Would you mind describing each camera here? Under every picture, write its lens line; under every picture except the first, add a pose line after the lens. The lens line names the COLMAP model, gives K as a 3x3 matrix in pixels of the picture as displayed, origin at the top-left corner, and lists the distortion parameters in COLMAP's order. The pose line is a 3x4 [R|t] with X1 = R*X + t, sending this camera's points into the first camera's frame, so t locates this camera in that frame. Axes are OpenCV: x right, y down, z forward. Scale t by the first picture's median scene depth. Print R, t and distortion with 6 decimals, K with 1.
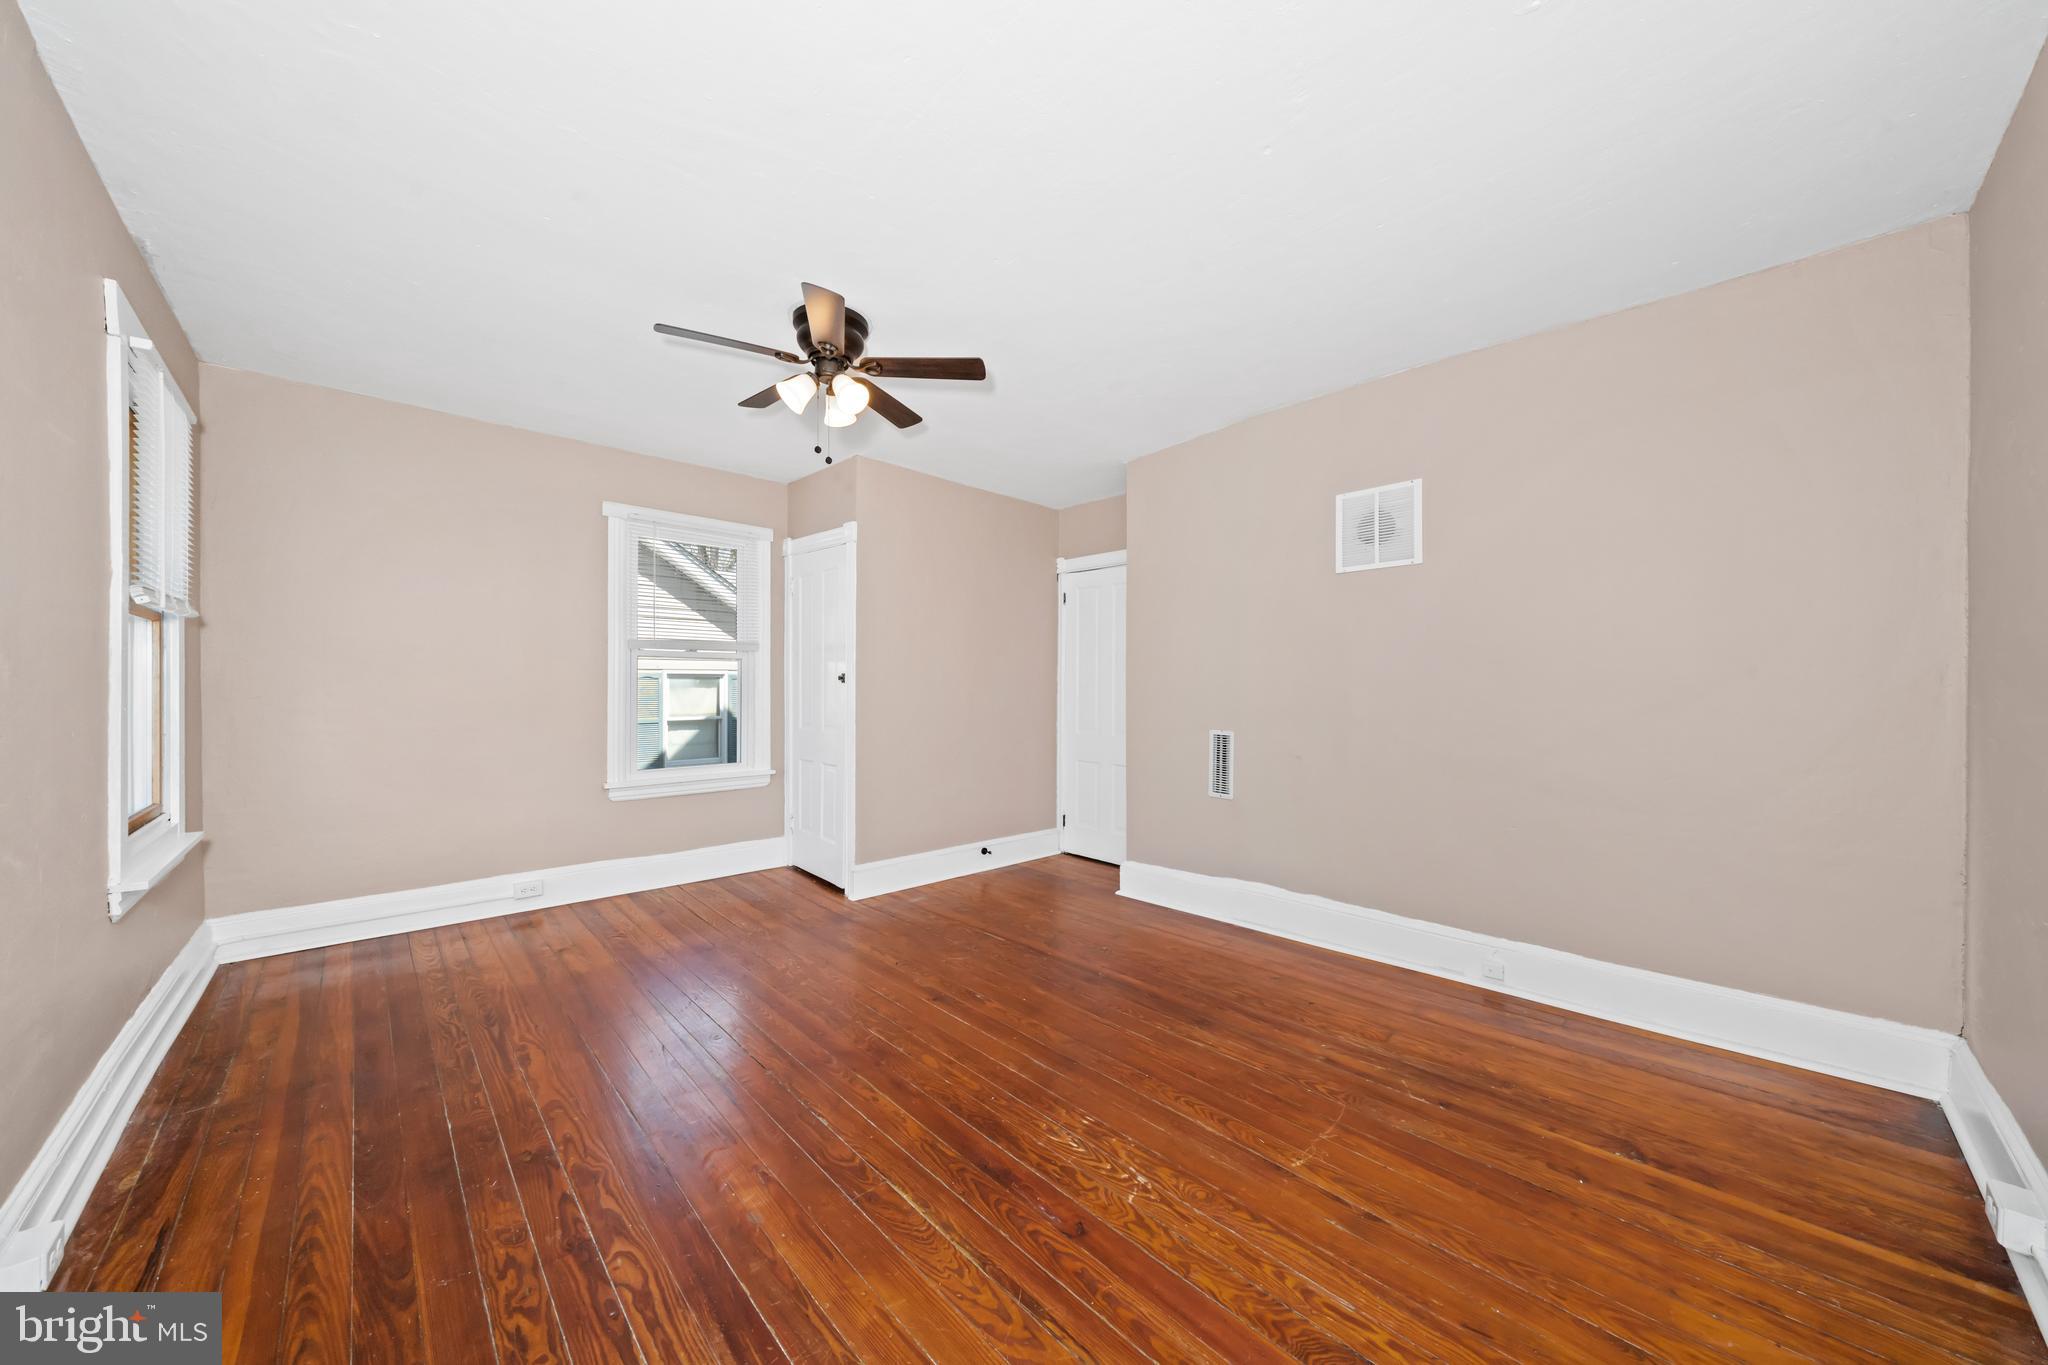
lens RADIAL K [[705.4, 0, 1020.4], [0, 705.4, 686.2], [0, 0, 1]] dist [0.000641, -0.000091]
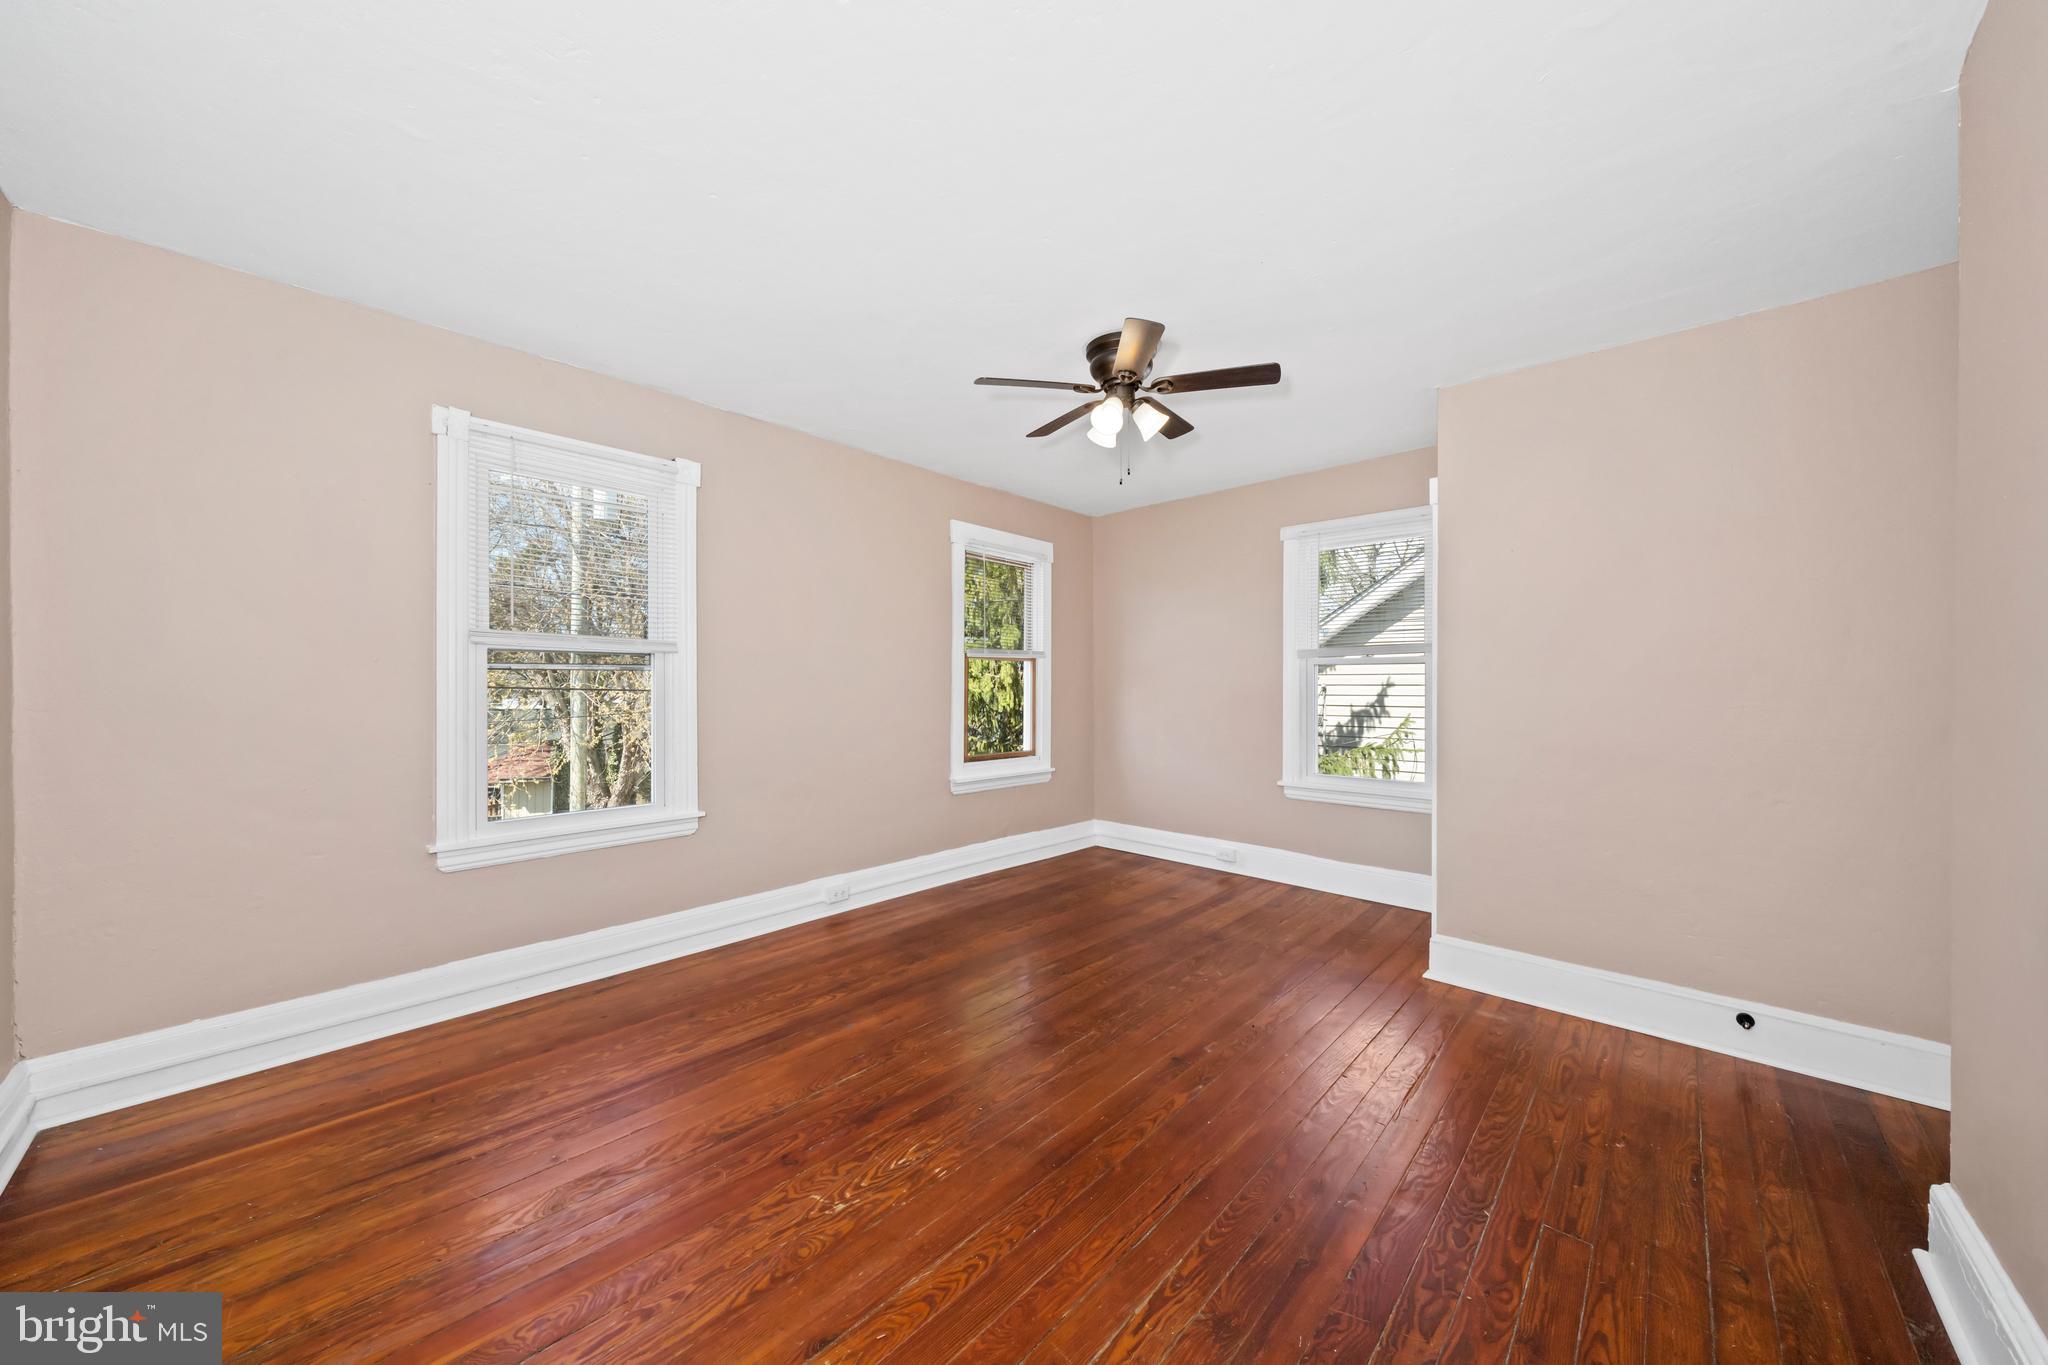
lens RADIAL K [[705.4, 0, 1019.2], [0, 705.4, 688.4], [0, 0, 1]] dist [0.000641, -0.000091]
pose [[0.052418, 0.001010, -0.998625, 0.820566], [0.000793, 0.999999, 0.001053, -0.017493], [0.998625, -0.000847, 0.052417, 0.843540]]
